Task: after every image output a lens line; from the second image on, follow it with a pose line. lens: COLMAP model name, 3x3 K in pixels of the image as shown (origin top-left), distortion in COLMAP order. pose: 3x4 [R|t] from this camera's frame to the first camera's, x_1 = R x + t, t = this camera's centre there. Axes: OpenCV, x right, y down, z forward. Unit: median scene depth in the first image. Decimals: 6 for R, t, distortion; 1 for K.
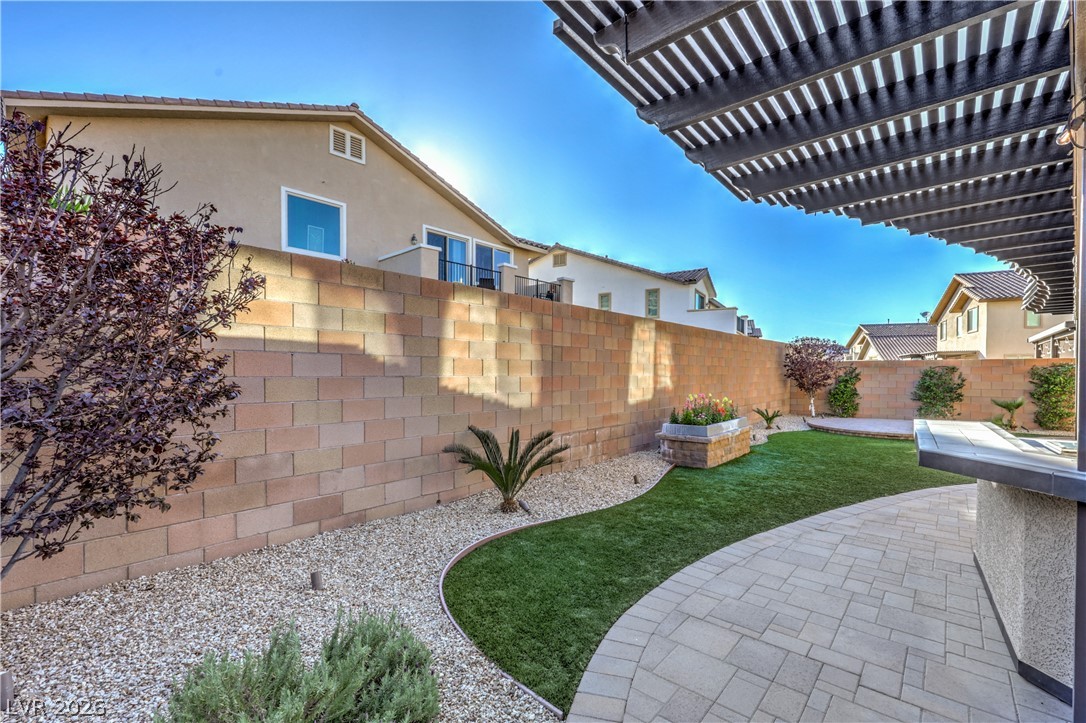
lens RADIAL K [[470.9, 0, 561.4], [0, 470.9, 379.7], [0, 0, 1]] dist [0.000264, 0.000066]
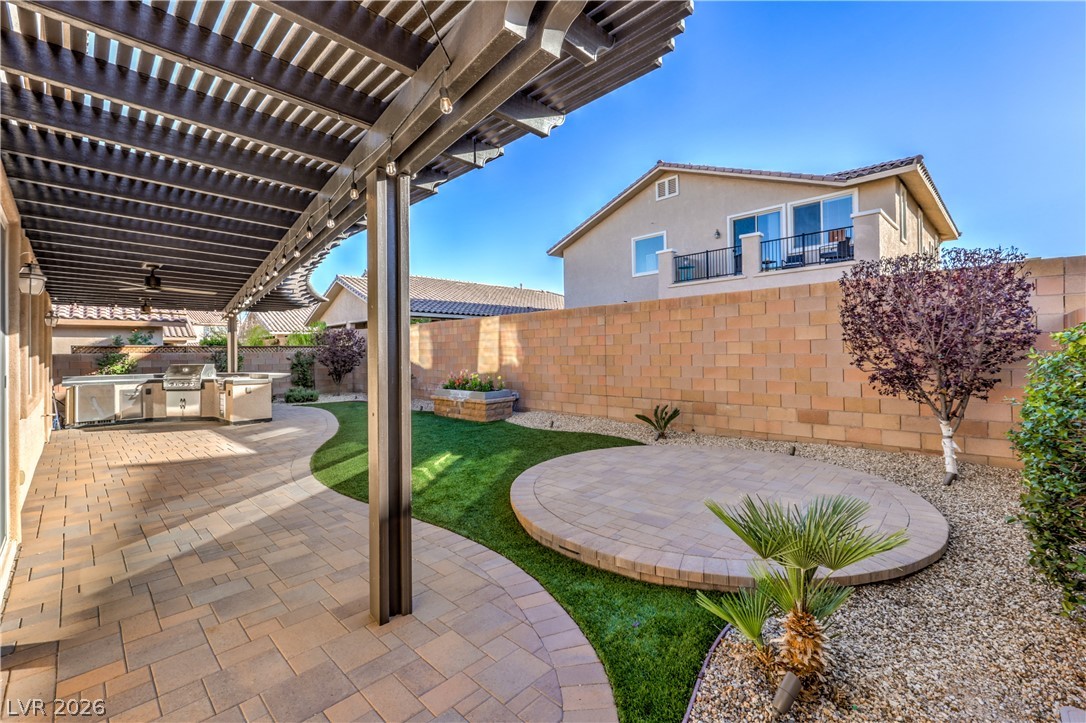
lens RADIAL K [[449.8, 0, 548.2], [0, 449.8, 345.6], [0, 0, 1]] dist [-0.000087, -0.000033]
pose [[-0.047922, -0.018346, -0.998683, 1.462656], [-0.001291, 0.999832, -0.018305, -0.012366], [0.998850, 0.000412, -0.047937, 1.178015]]
